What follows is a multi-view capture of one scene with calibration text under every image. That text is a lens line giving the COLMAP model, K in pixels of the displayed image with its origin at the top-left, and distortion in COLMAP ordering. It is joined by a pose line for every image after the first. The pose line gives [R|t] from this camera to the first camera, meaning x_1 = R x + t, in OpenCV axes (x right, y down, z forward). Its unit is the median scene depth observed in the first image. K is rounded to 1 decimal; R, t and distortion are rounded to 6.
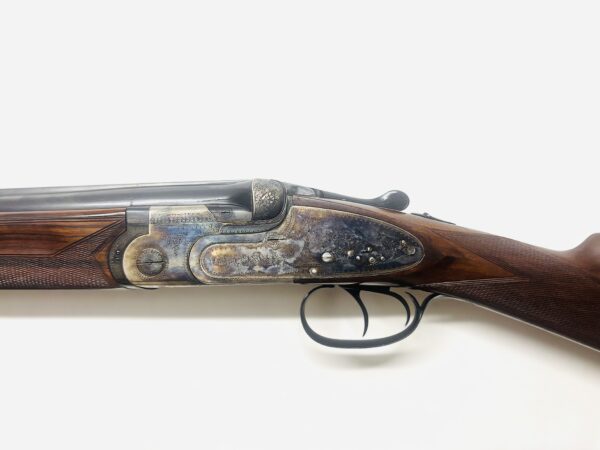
lens RADIAL K [[466.0, 0, 309.0], [0, 466.0, 219.2], [0, 0, 1]] dist [0.037640, -0.111119]
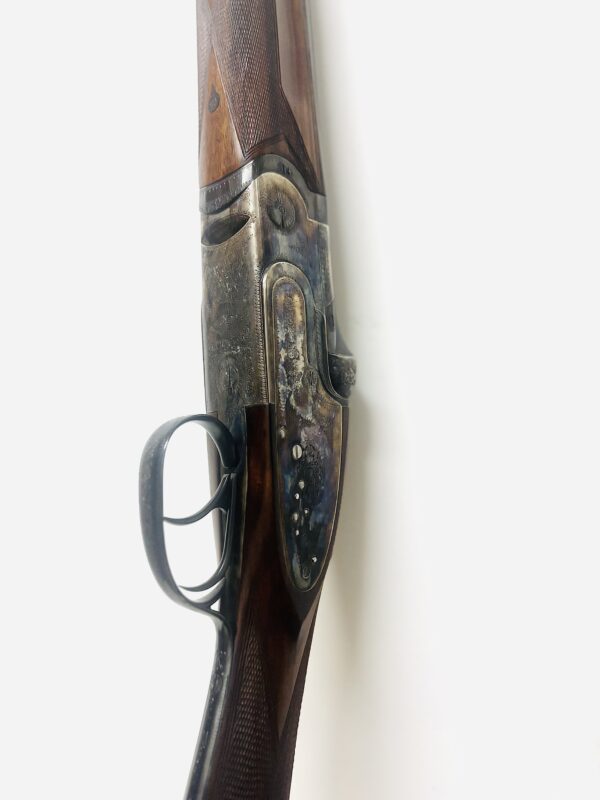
lens RADIAL K [[621.3, 0, 303.4], [0, 621.3, 397.3], [0, 0, 1]] dist [0.037640, -0.111119]
pose [[0.035350, 0.993930, -0.104177, 0.054261], [-0.728764, -0.045693, -0.683239, 0.722005], [-0.683852, 0.100073, 0.722725, 0.299665]]
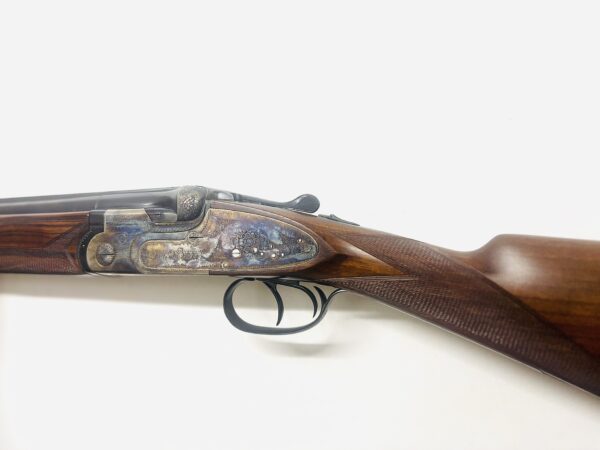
lens RADIAL K [[466.0, 0, 309.6], [0, 466.0, 223.6], [0, 0, 1]] dist [0.037640, -0.111119]
pose [[0.968893, 0.002379, -0.247468, 0.496252], [-0.001765, 0.999995, 0.002700, 0.005002], [0.247474, -0.002179, 0.968892, -0.067233]]
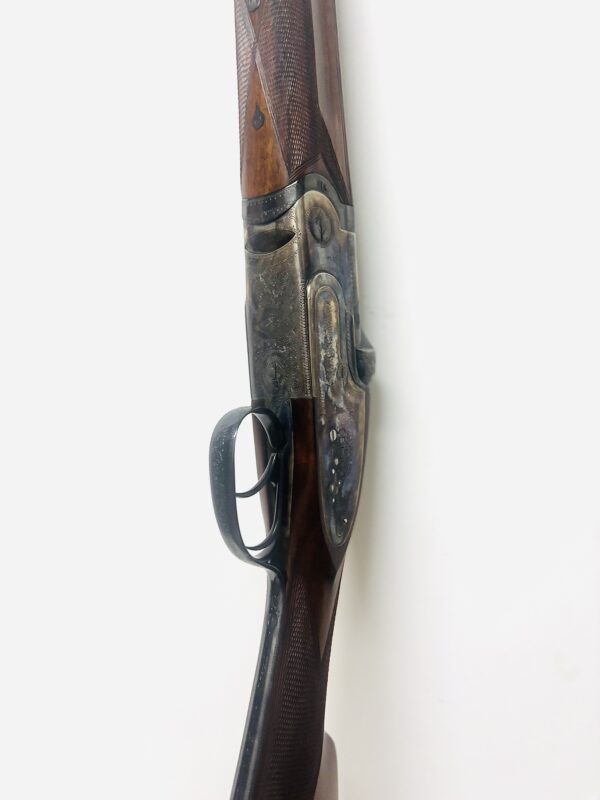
lens RADIAL K [[621.3, 0, 301.7], [0, 621.3, 407.4], [0, 0, 1]] dist [0.037640, -0.111119]
pose [[0.035356, 0.998619, 0.038849, -0.058860], [-0.669384, 0.052529, -0.741057, 0.958952], [-0.742075, 0.000195, 0.670317, 0.277000]]
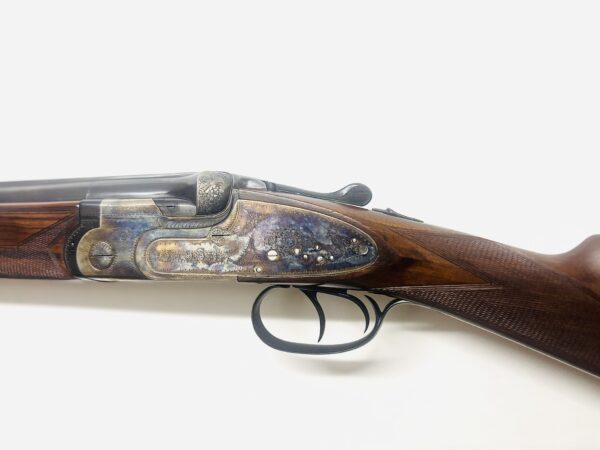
lens RADIAL K [[466.0, 0, 304.1], [0, 466.0, 221.5], [0, 0, 1]] dist [0.037640, -0.111119]
pose [[0.985750, 0.014089, -0.167627, 0.255205], [-0.010459, 0.999692, 0.022521, -0.007663], [0.167893, -0.020447, 0.985593, 0.093386]]
